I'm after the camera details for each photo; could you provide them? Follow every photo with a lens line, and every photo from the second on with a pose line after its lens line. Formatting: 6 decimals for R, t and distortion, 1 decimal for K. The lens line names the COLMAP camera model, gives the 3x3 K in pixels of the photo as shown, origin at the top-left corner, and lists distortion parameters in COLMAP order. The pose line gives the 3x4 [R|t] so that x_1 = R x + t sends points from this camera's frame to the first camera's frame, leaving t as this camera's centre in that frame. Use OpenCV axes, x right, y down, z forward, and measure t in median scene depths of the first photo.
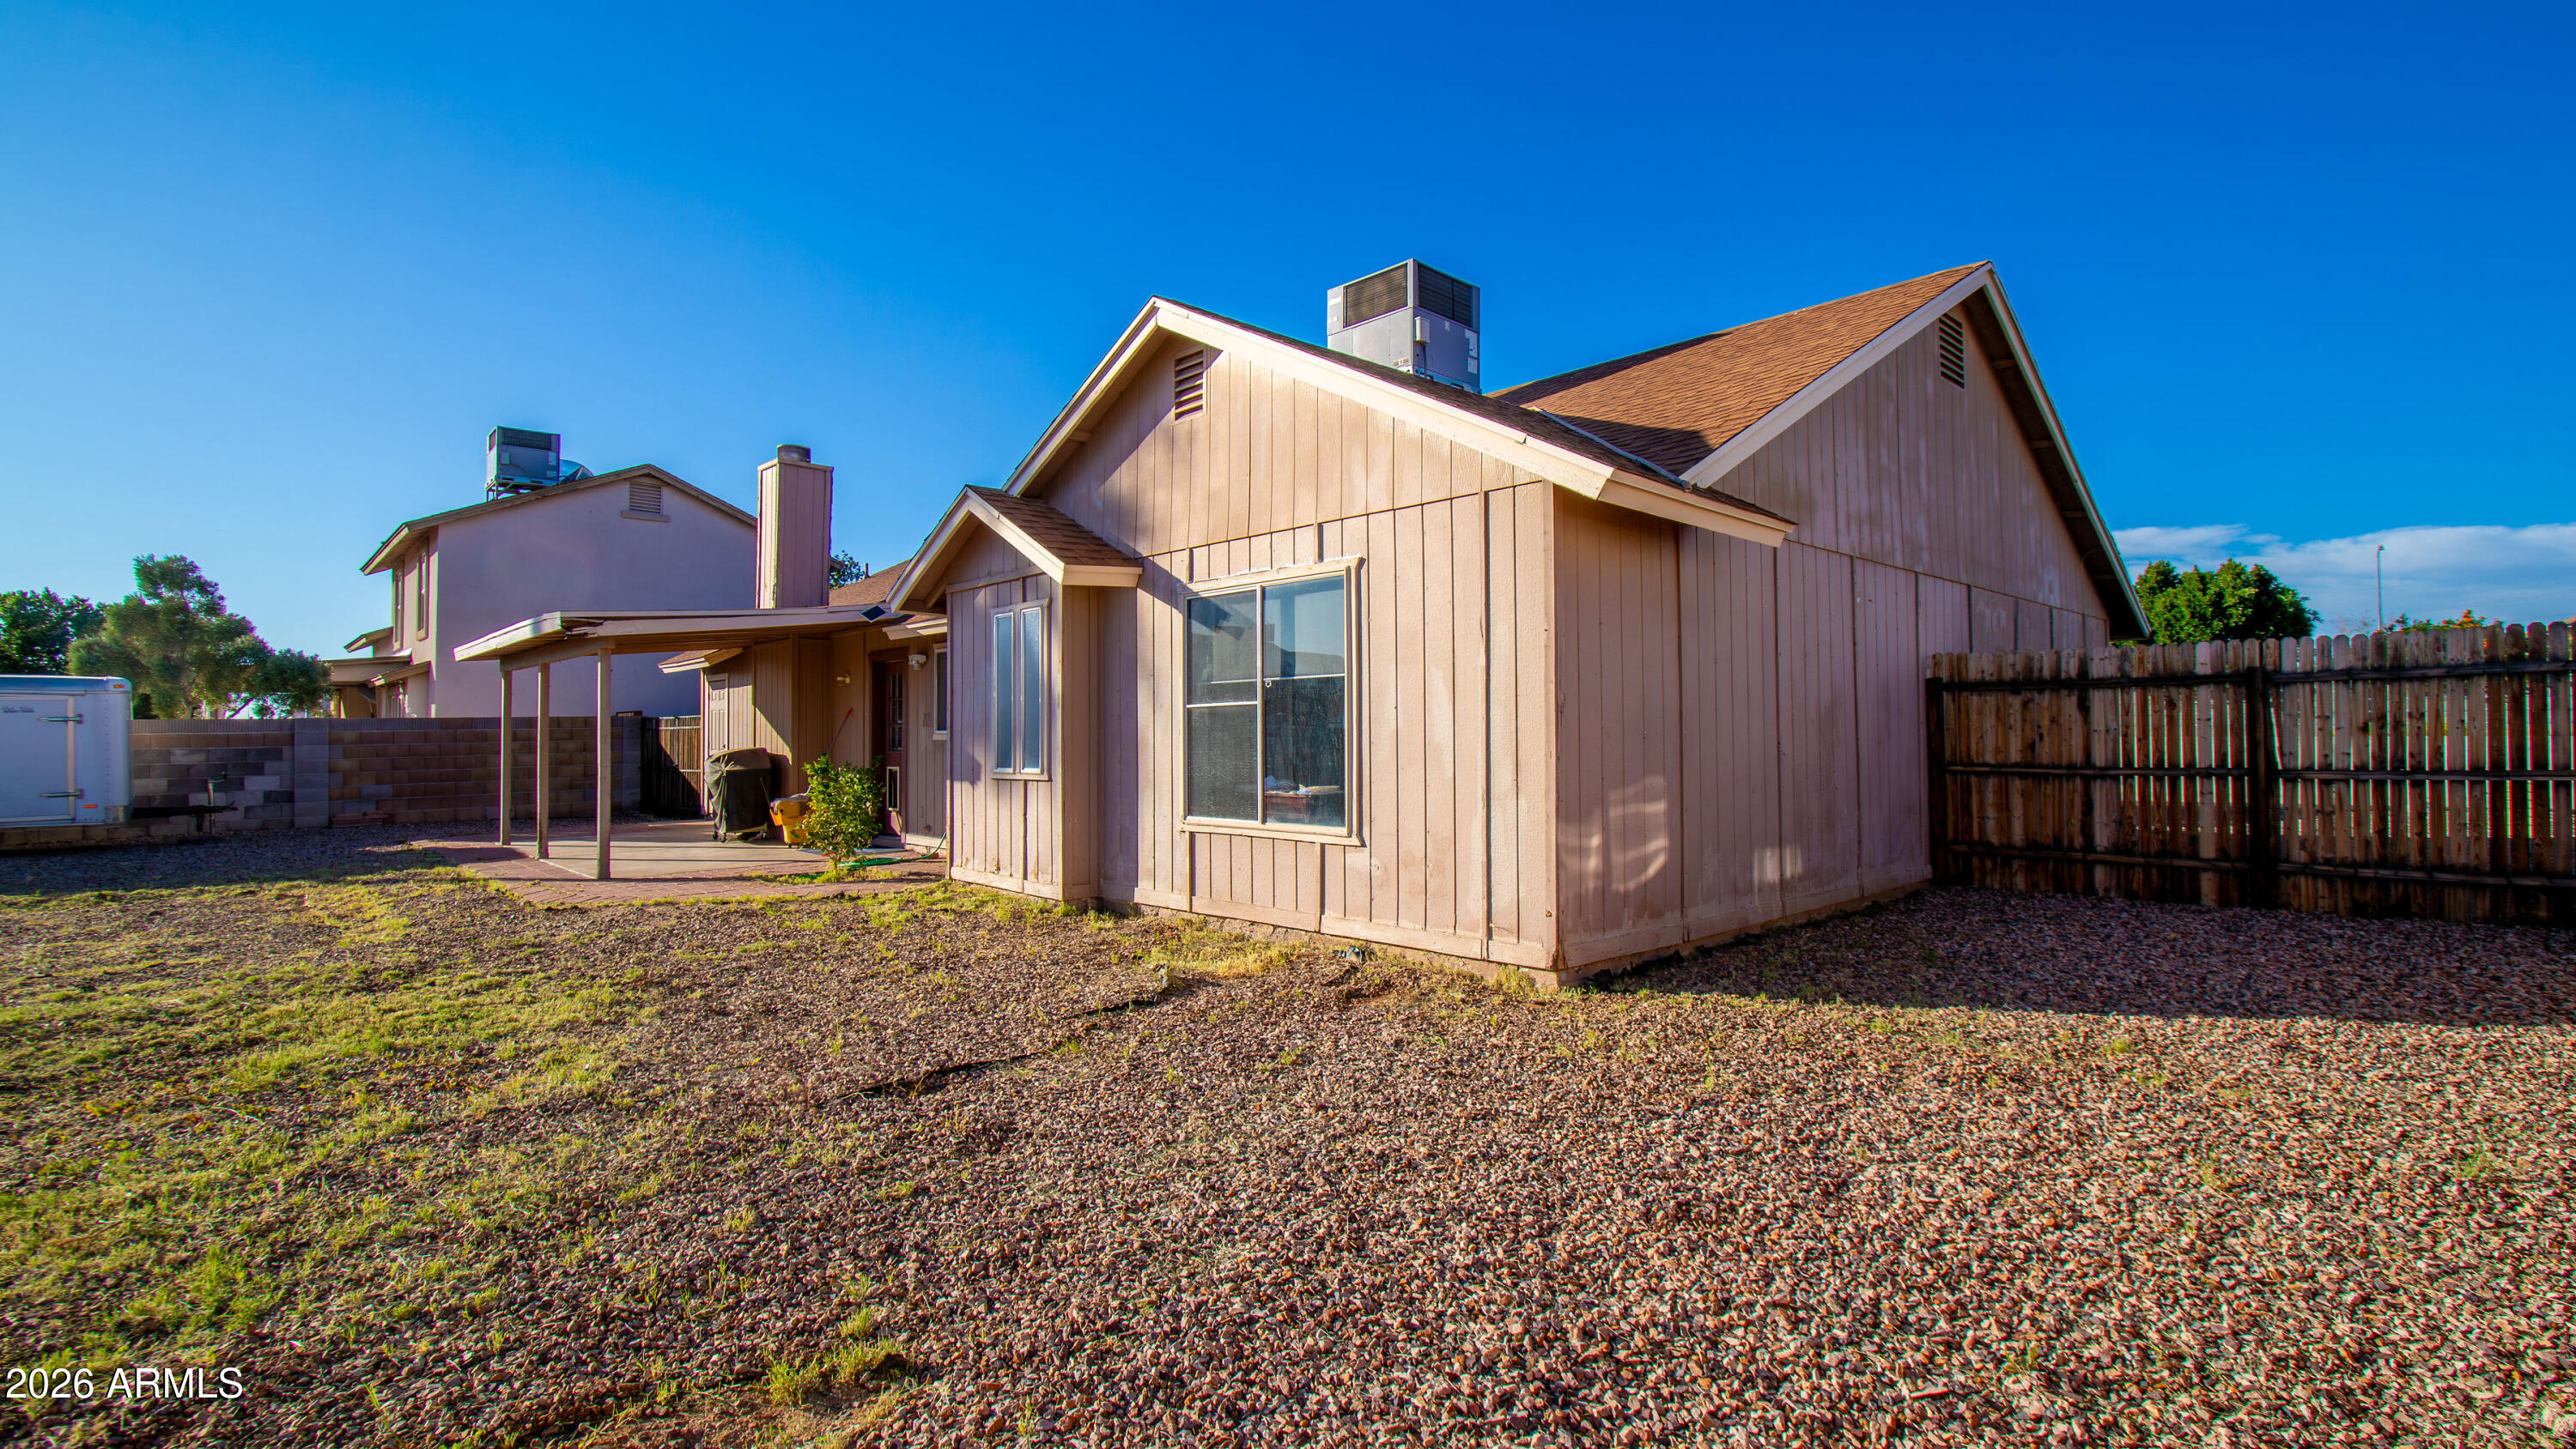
lens RADIAL K [[1181.3, 0, 1306.5], [0, 1181.3, 710.7], [0, 0, 1]] dist [-0.013120, 0.000475]
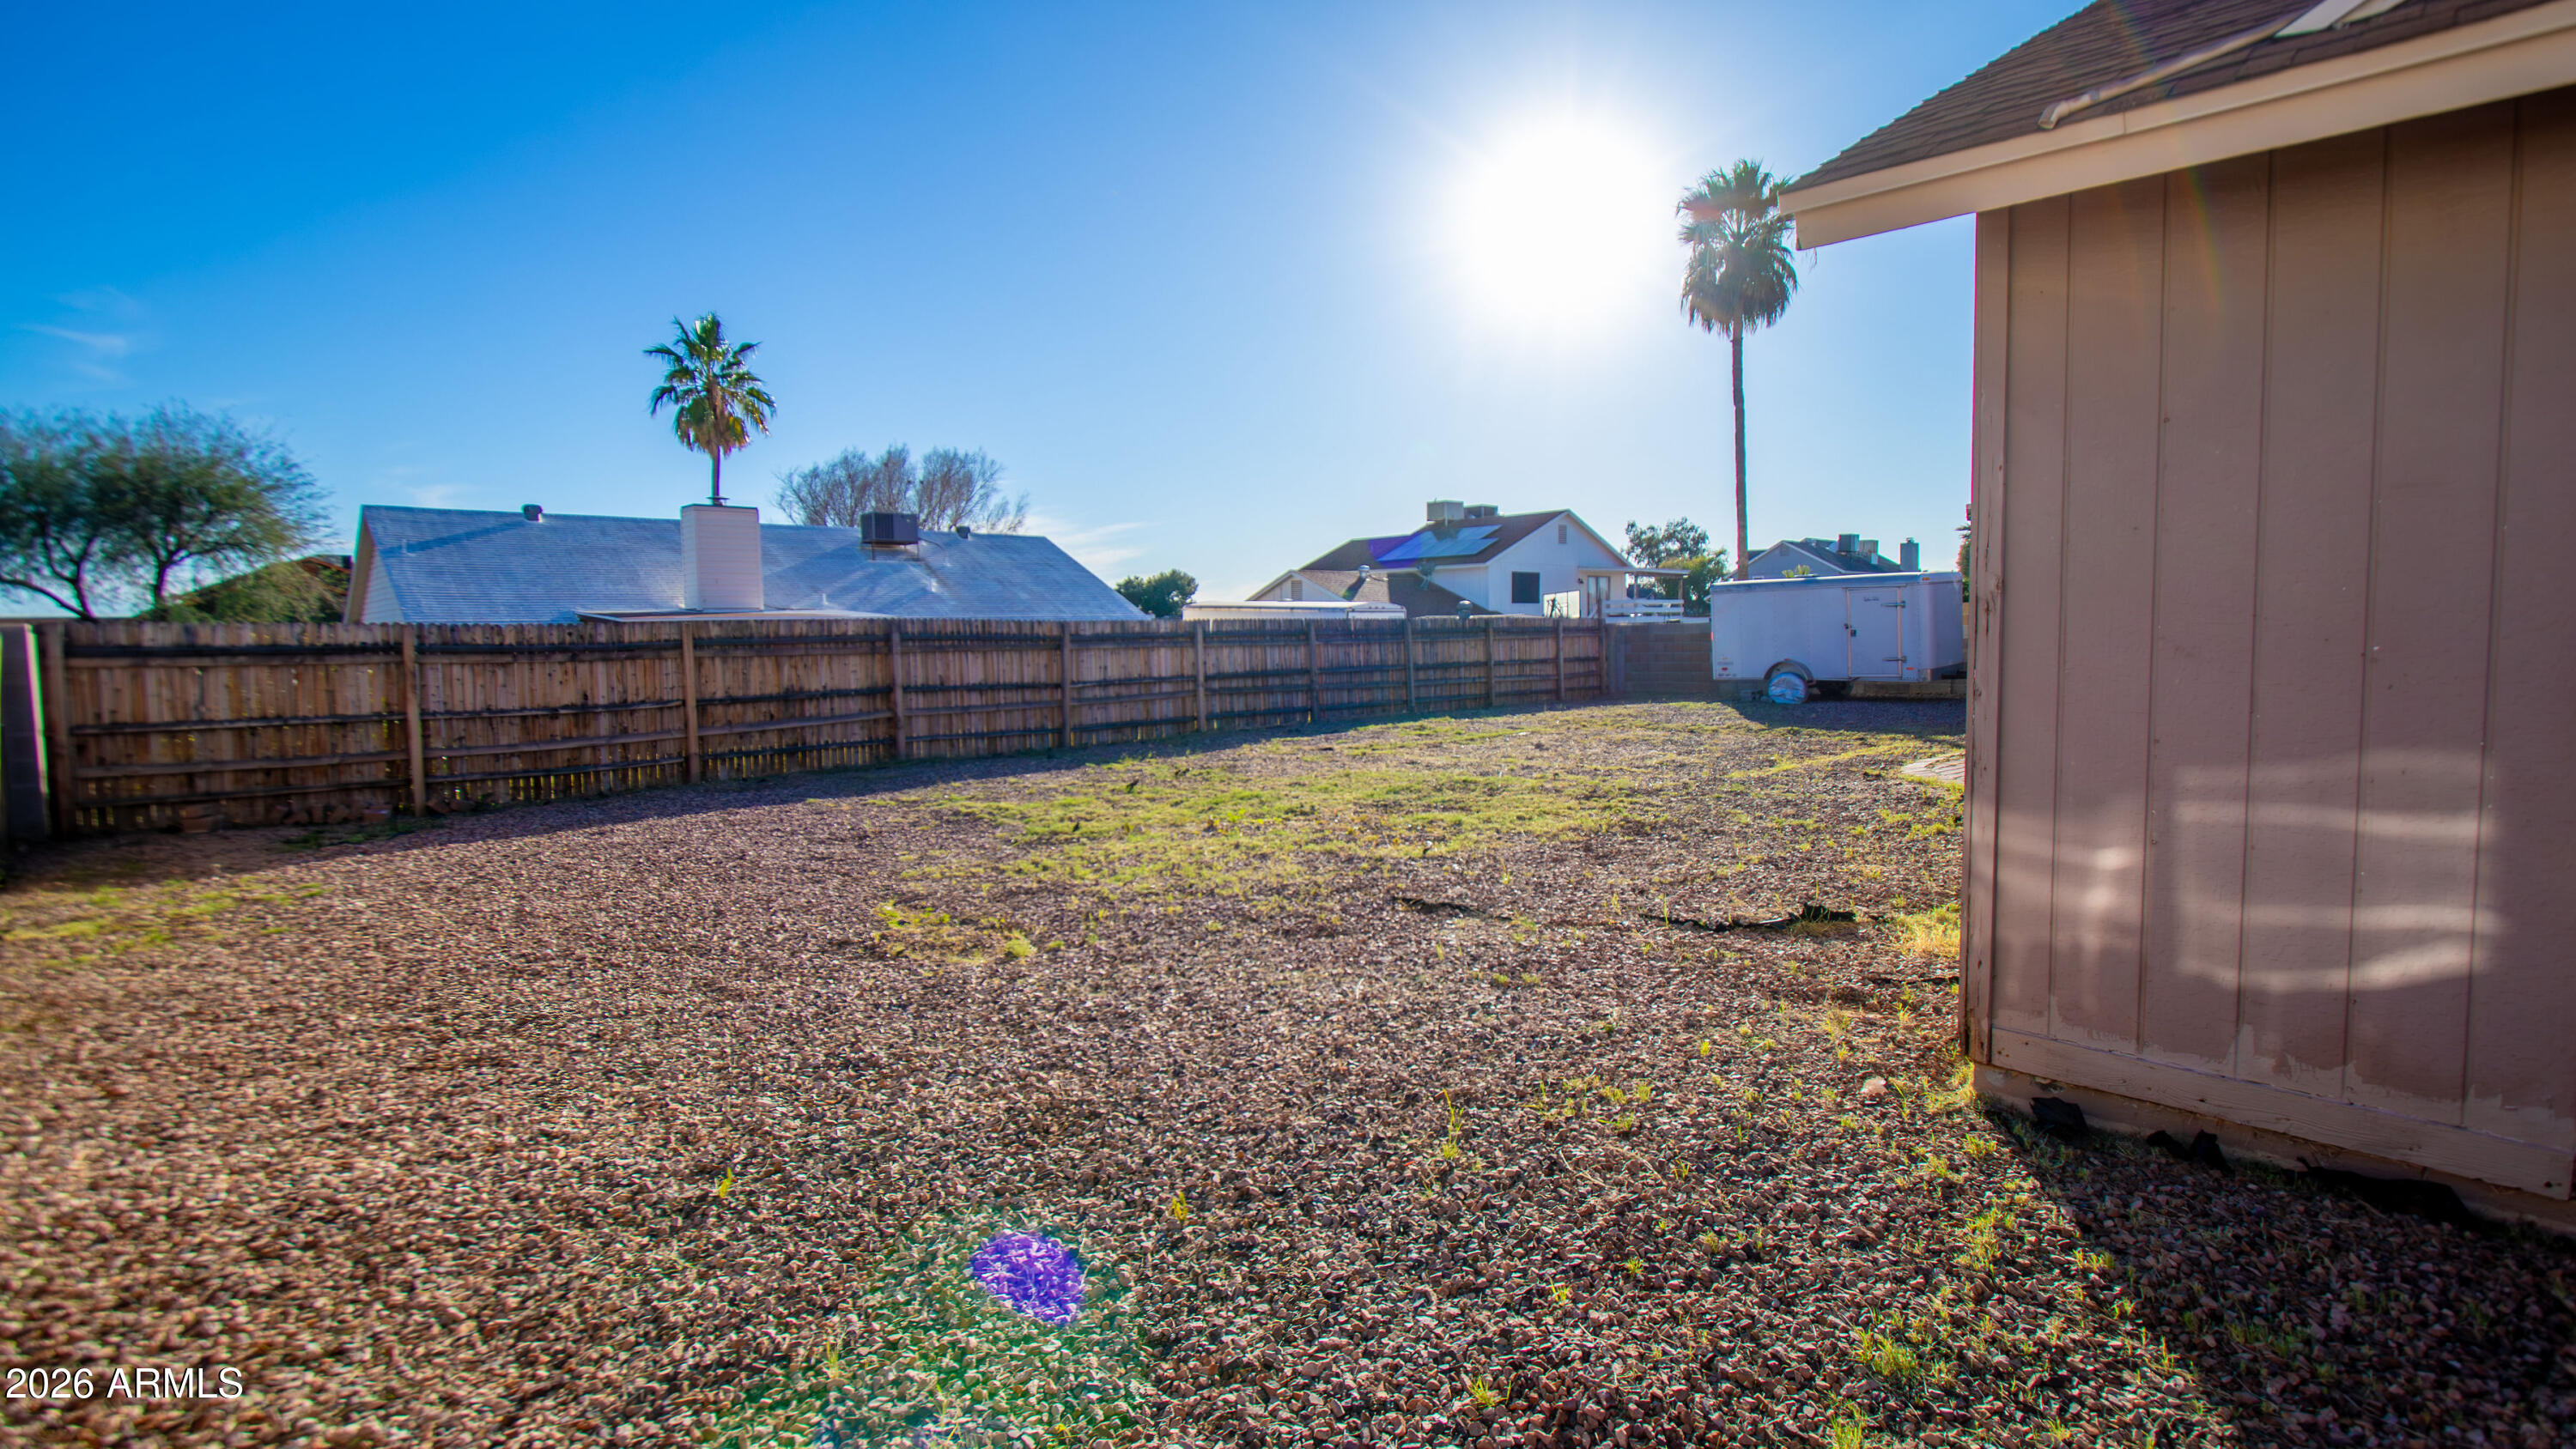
lens RADIAL K [[1181.3, 0, 1289.9], [0, 1181.3, 707.1], [0, 0, 1]] dist [-0.013120, 0.000475]
pose [[-0.038680, 0.071462, -0.996693, 0.597775], [0.045831, 0.996517, 0.069670, -0.004283], [0.998200, -0.042985, -0.041821, 0.530197]]
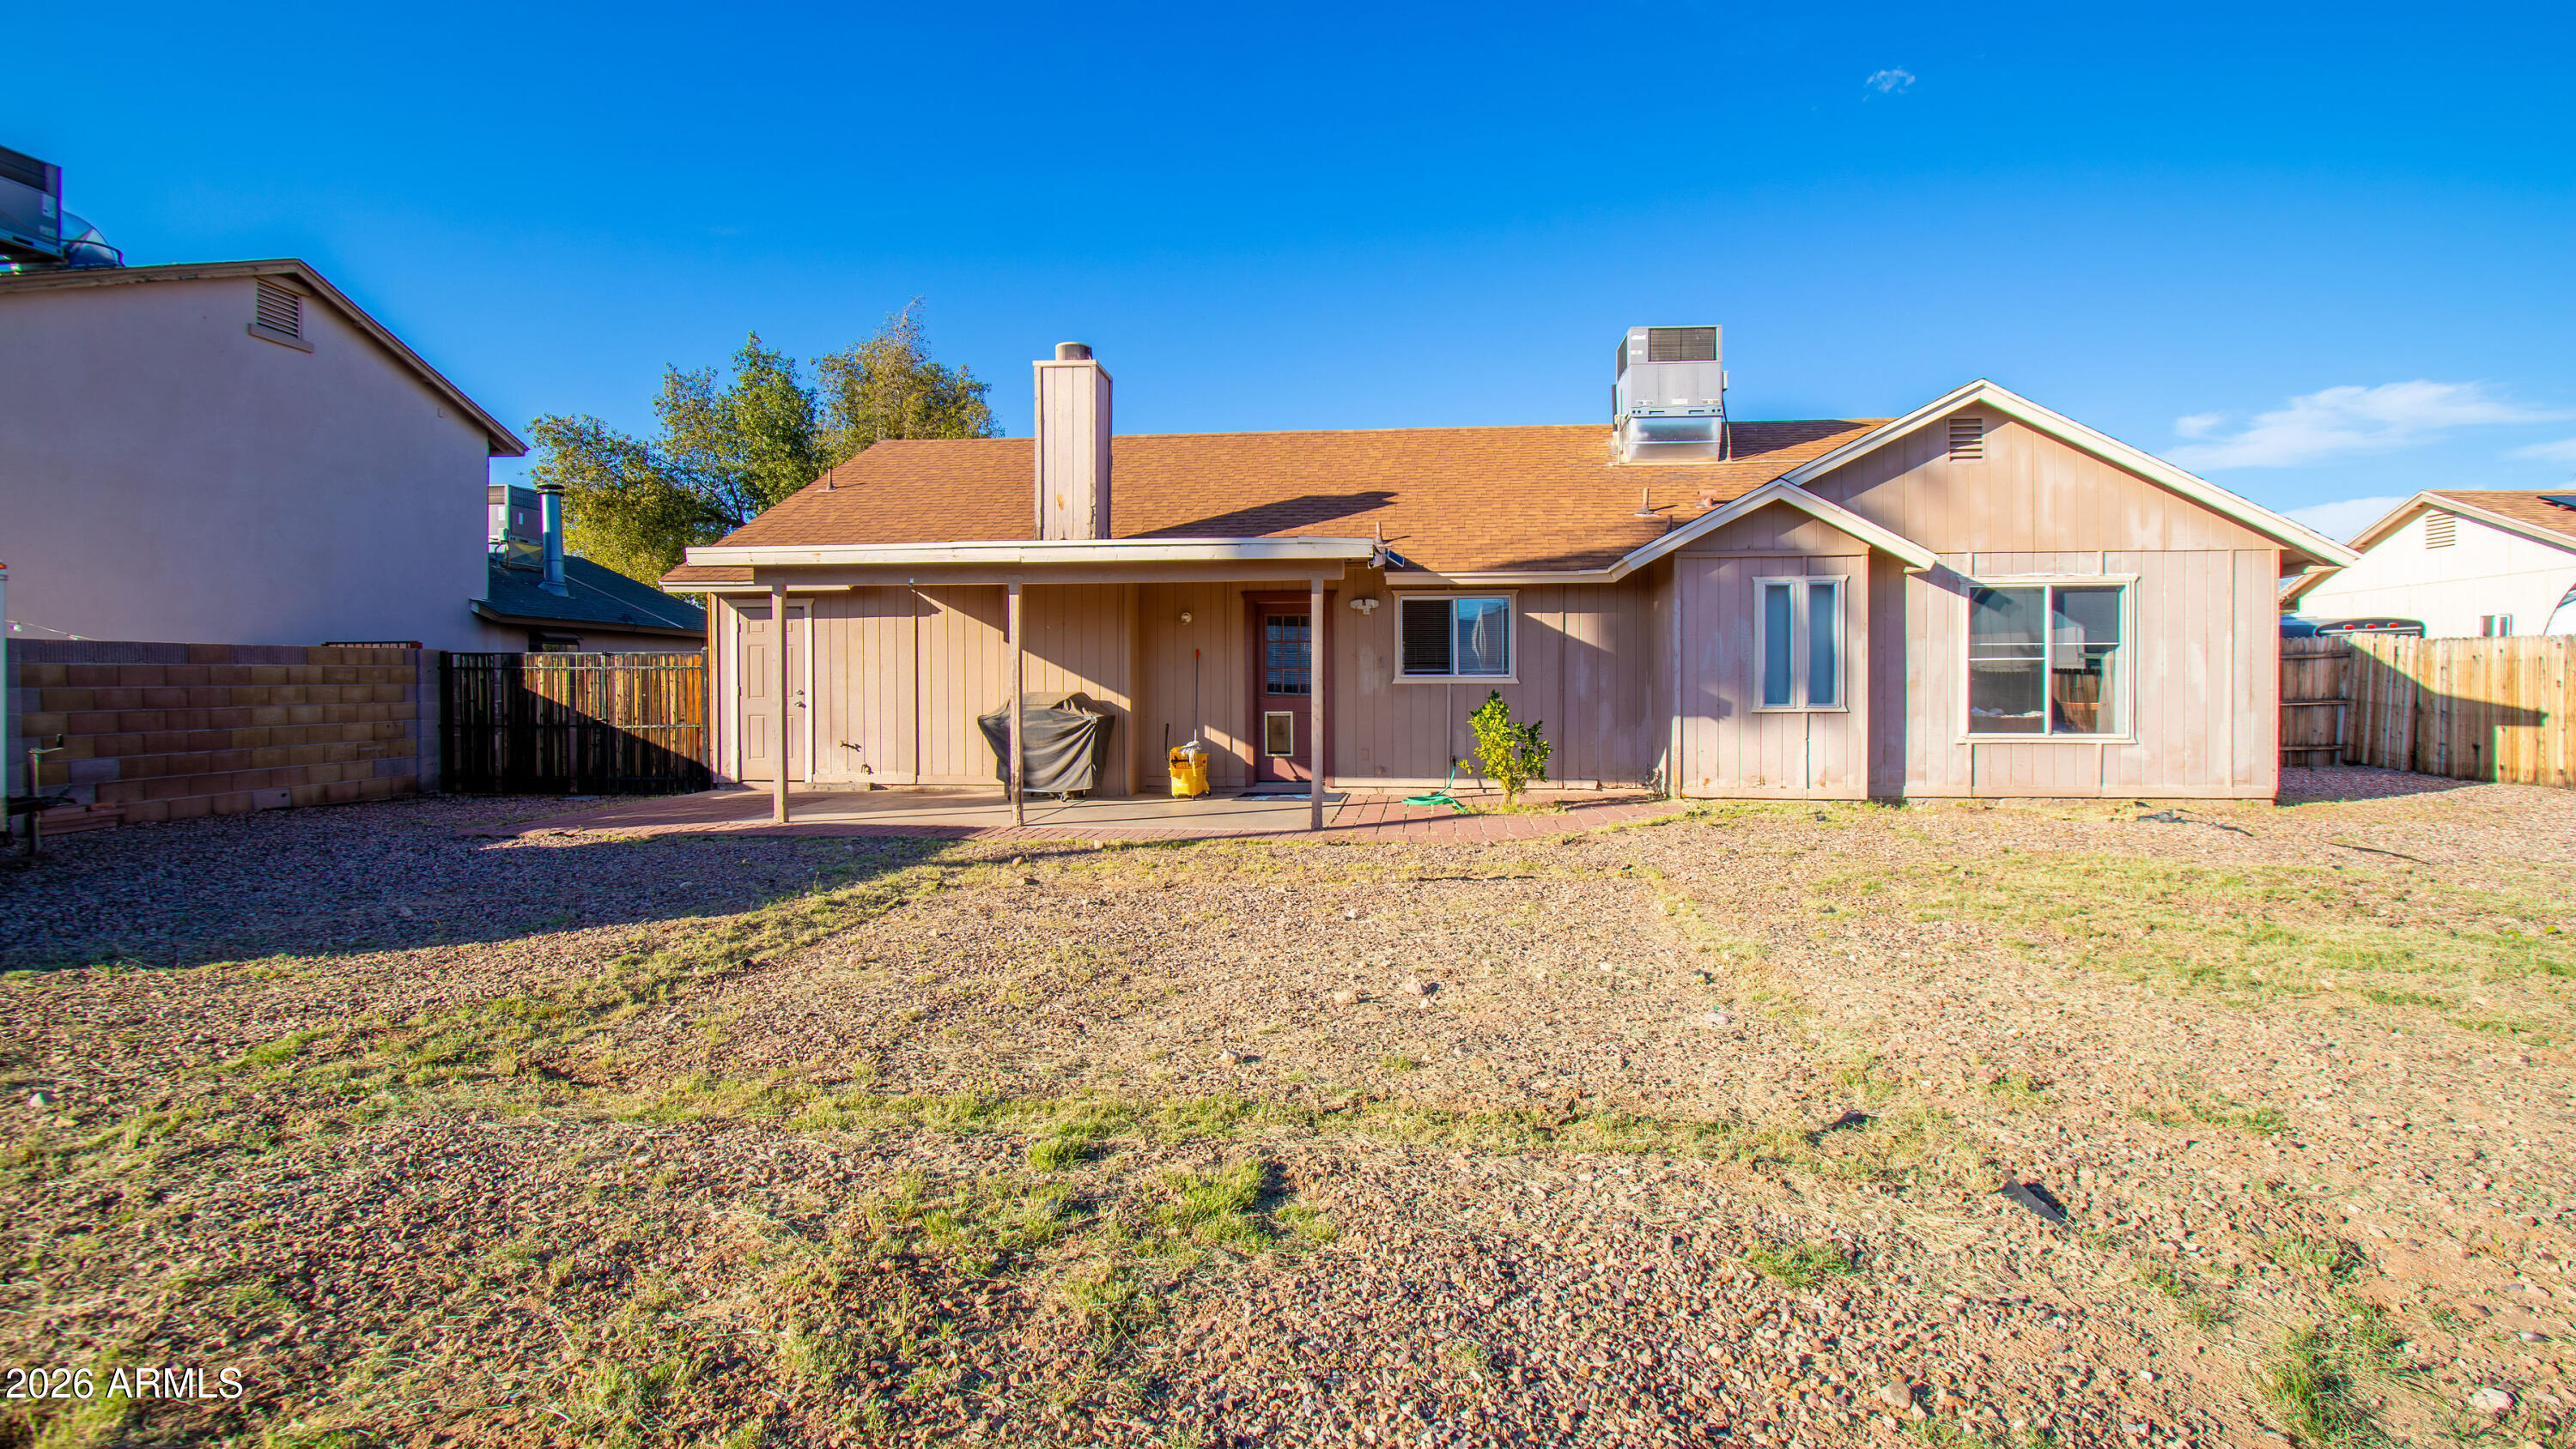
lens RADIAL K [[1181.3, 0, 1305.5], [0, 1181.3, 720.1], [0, 0, 1]] dist [-0.013120, 0.000475]
pose [[0.754585, -0.009469, 0.656134, -1.526008], [-0.017433, 0.999254, 0.034470, 0.031690], [-0.655971, -0.037449, 0.753857, 0.387146]]
